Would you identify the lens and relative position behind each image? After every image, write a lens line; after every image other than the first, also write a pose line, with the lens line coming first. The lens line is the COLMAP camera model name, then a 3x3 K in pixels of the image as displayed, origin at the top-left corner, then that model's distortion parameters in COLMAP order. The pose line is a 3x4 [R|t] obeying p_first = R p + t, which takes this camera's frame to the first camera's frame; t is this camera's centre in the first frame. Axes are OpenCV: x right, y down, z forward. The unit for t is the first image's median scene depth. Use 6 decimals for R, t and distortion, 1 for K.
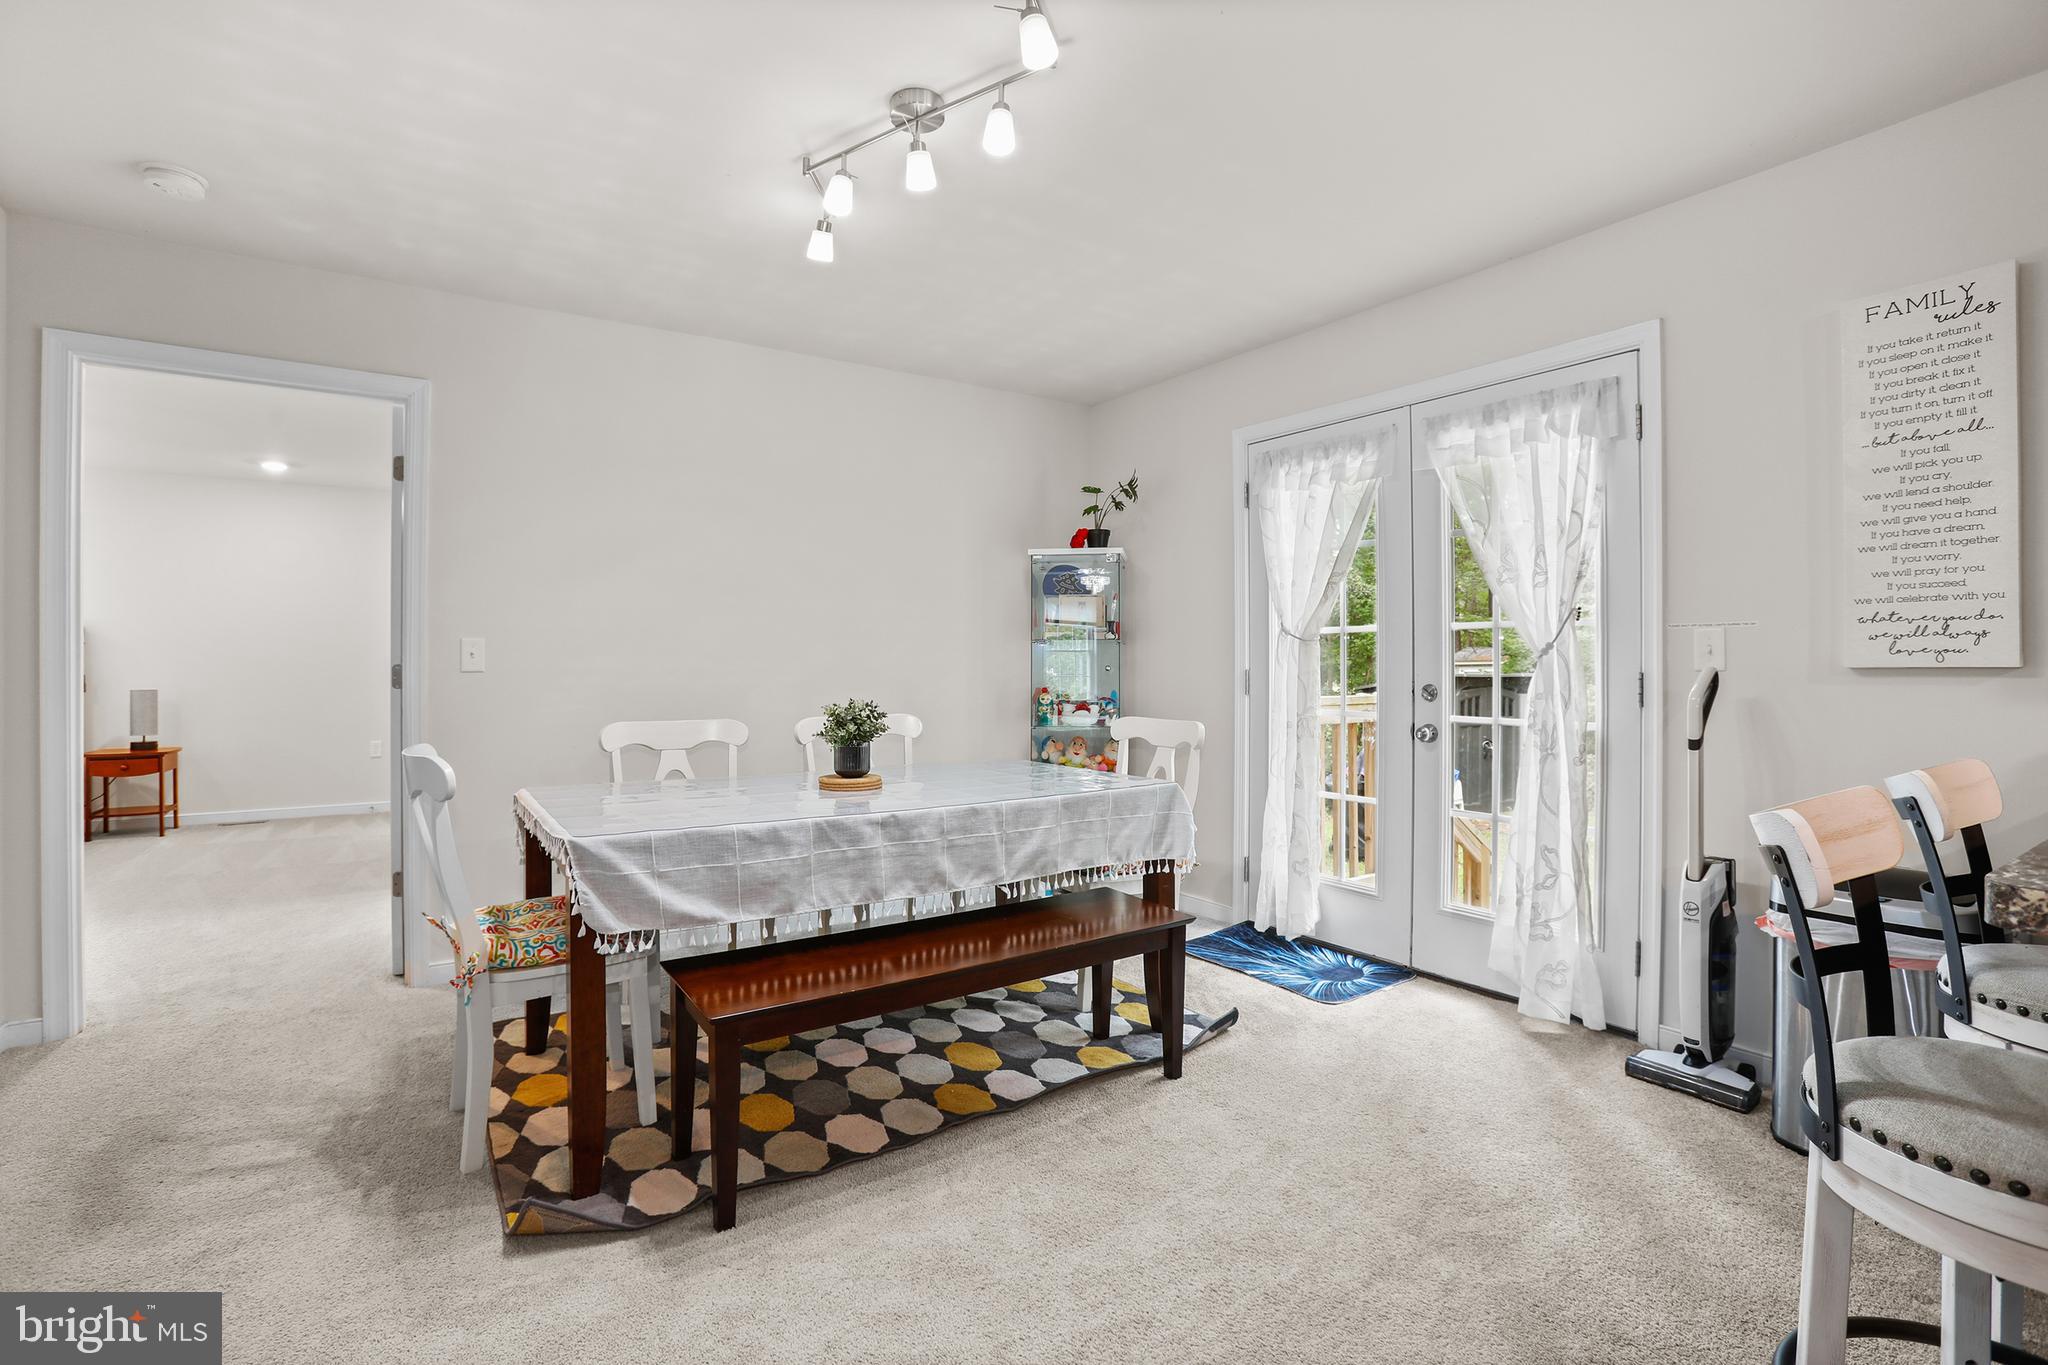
lens RADIAL K [[943.6, 0, 1031.2], [0, 943.6, 674.6], [0, 0, 1]] dist [-0.083342, 0.031741]
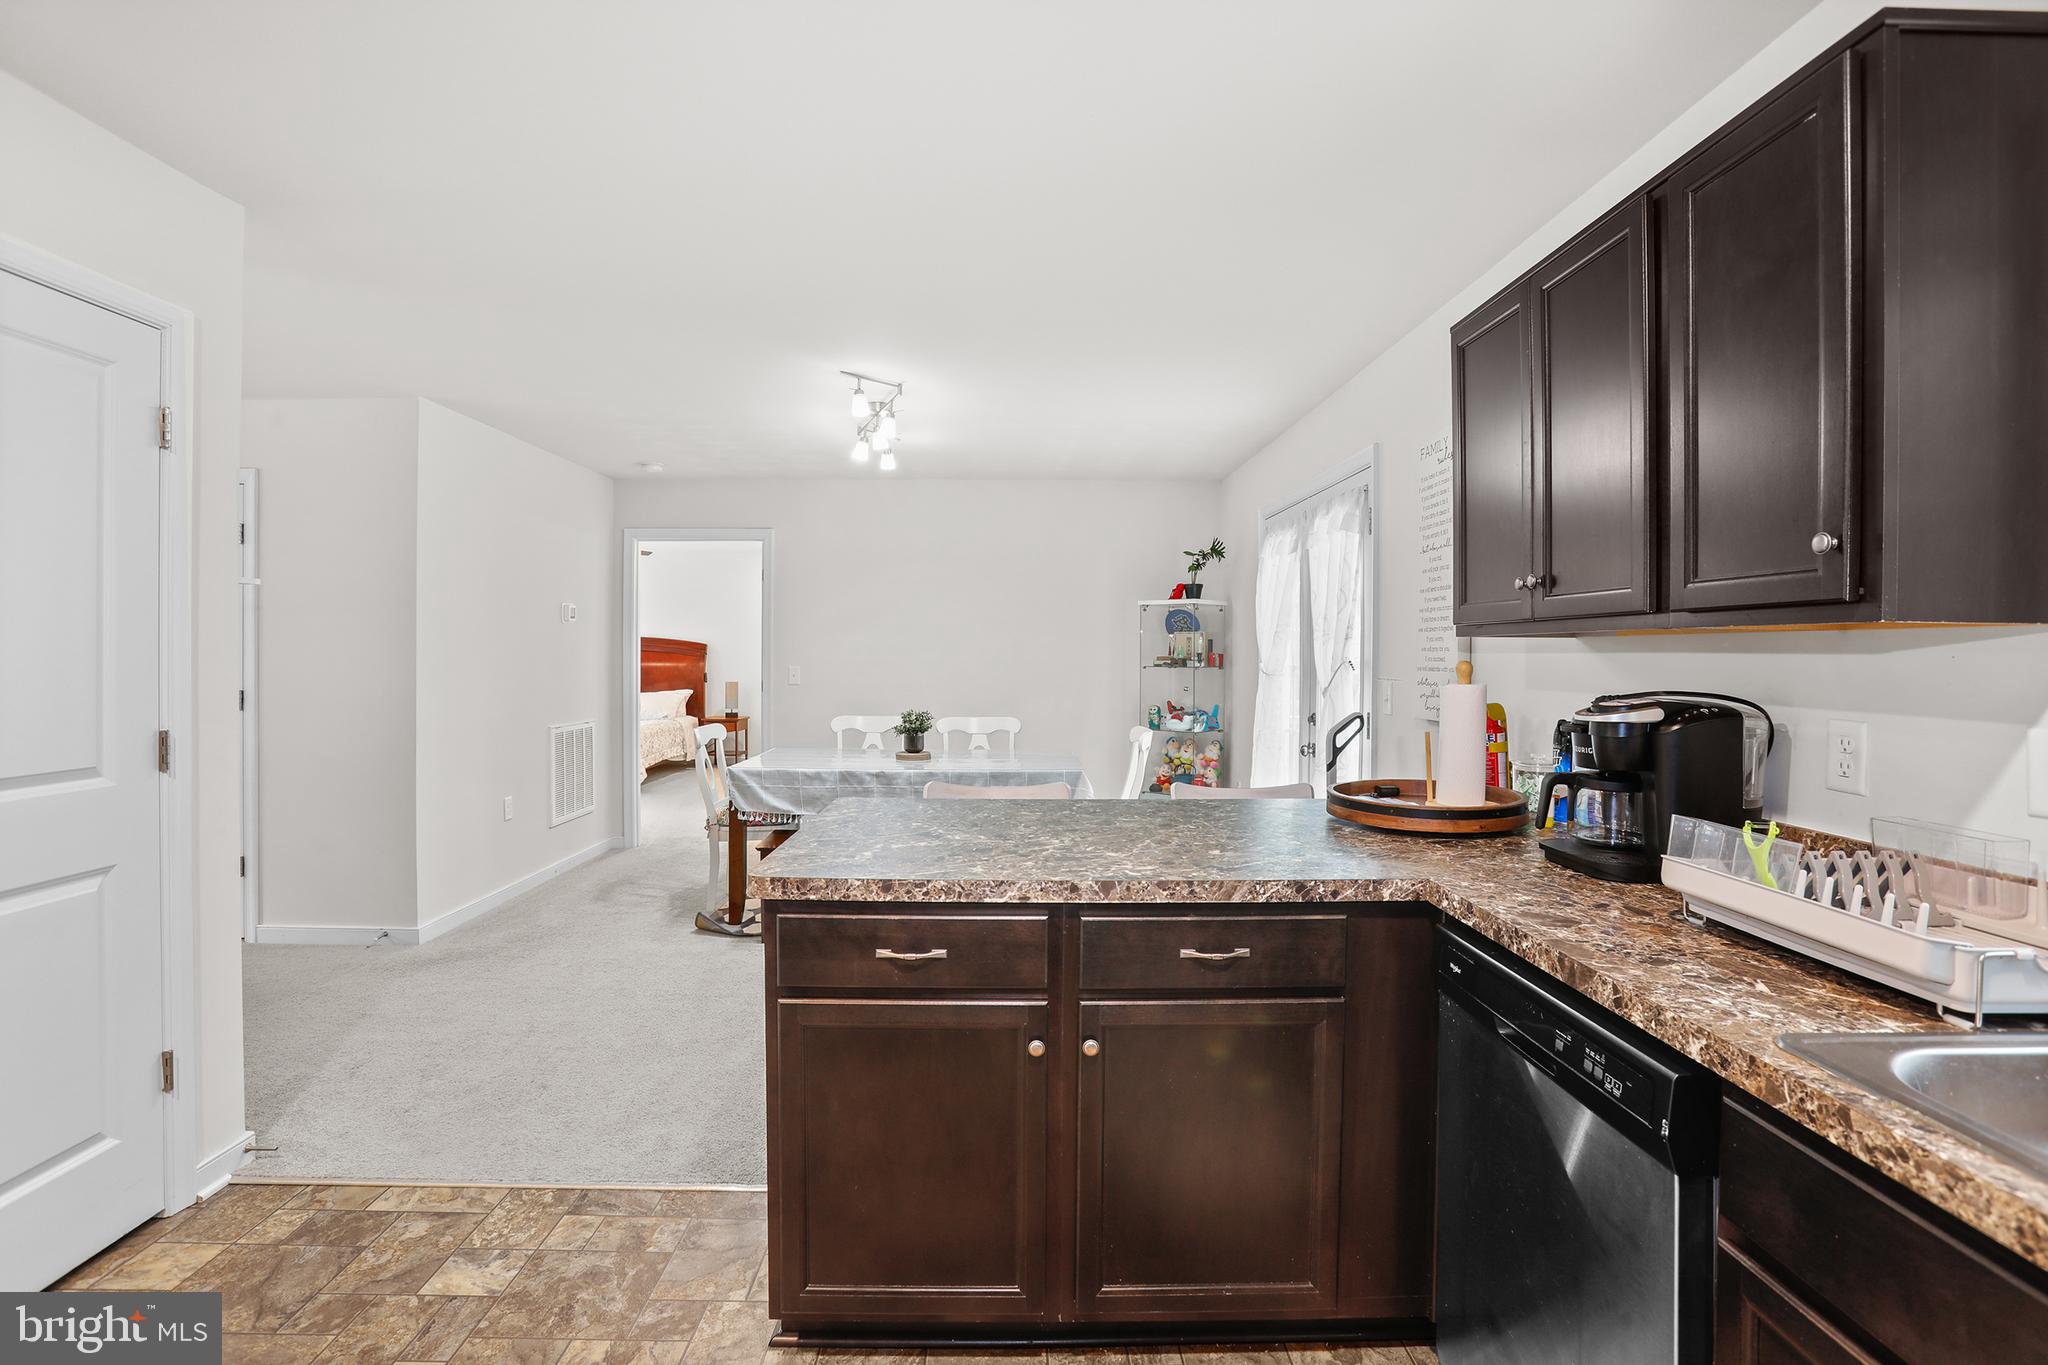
lens RADIAL K [[936.2, 0, 1030.3], [0, 936.2, 681.8], [0, 0, 1]] dist [-0.064987, 0.030641]
pose [[0.838264, 0.024014, -0.544735, 0.963038], [-0.013016, 0.999626, 0.024037, -0.072318], [0.545109, -0.013059, 0.838264, -0.374199]]
